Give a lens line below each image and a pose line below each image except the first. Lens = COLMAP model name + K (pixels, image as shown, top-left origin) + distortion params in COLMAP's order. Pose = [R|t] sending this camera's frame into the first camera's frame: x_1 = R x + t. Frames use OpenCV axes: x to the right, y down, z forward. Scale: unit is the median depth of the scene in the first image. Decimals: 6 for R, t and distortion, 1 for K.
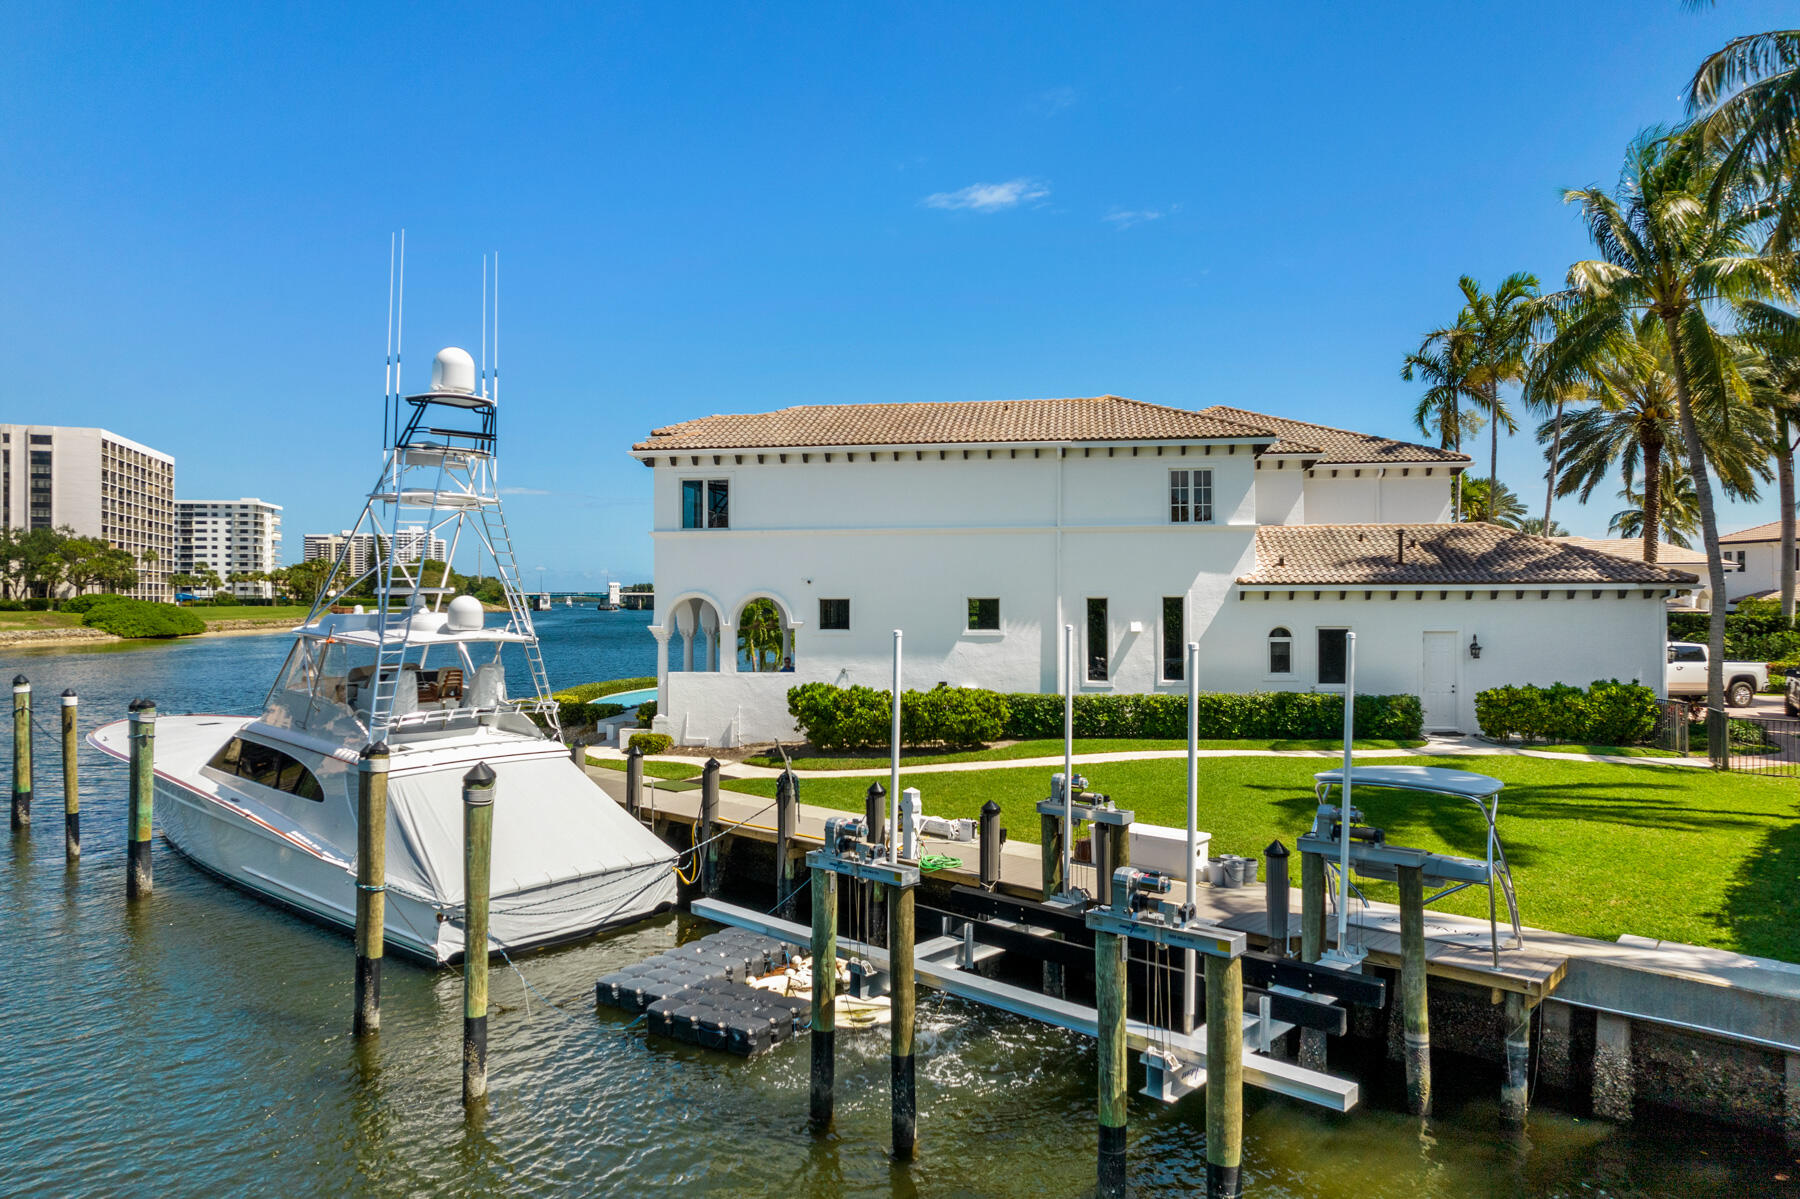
lens RADIAL K [[1156.0, 0, 905.6], [0, 1156.0, 597.8], [0, 0, 1]] dist [-0.078586, 0.092565]
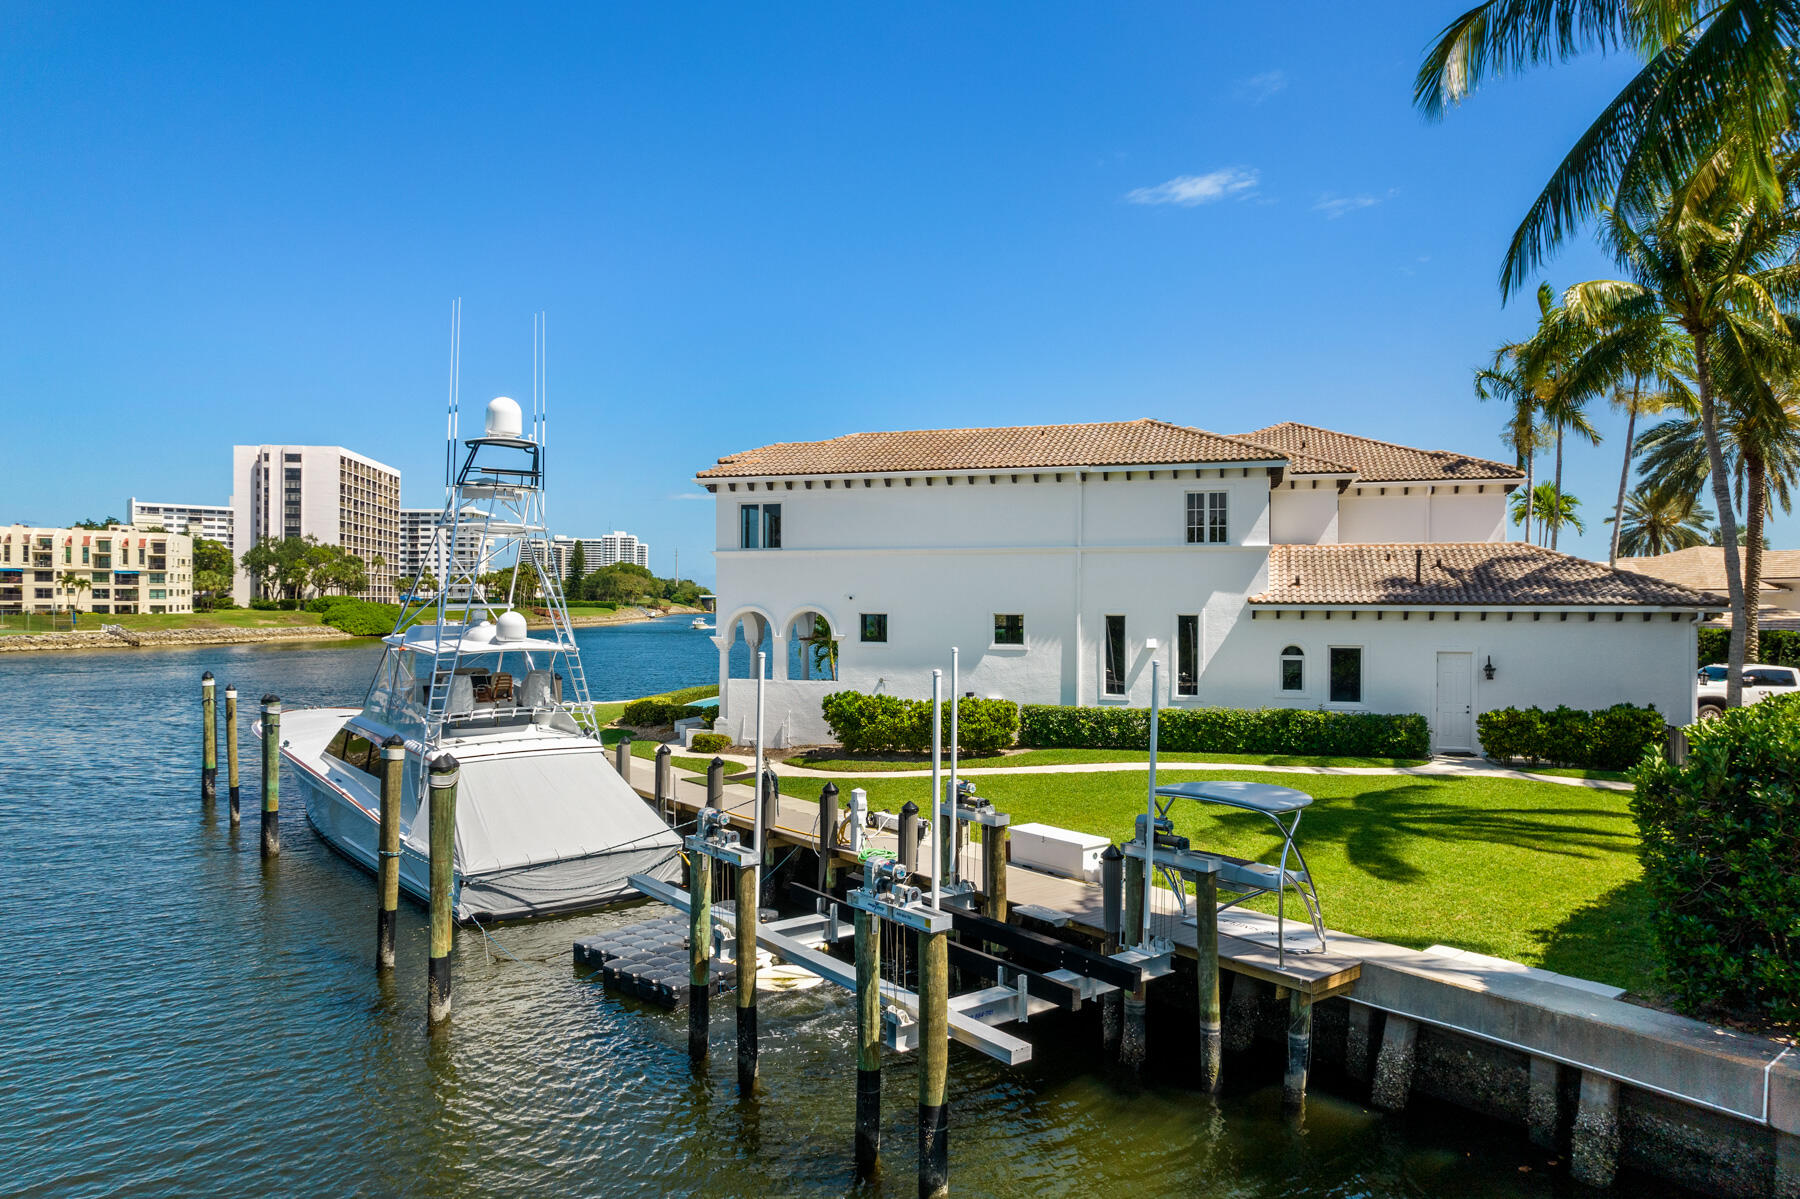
lens RADIAL K [[1155.3, 0, 902.7], [0, 1155.3, 613.9], [0, 0, 1]] dist [-0.083378, 0.102508]
pose [[0.986374, 0.008560, -0.164298, 0.152288], [-0.006825, 0.999915, 0.011123, -0.011766], [0.164379, -0.009850, 0.986348, -0.065744]]
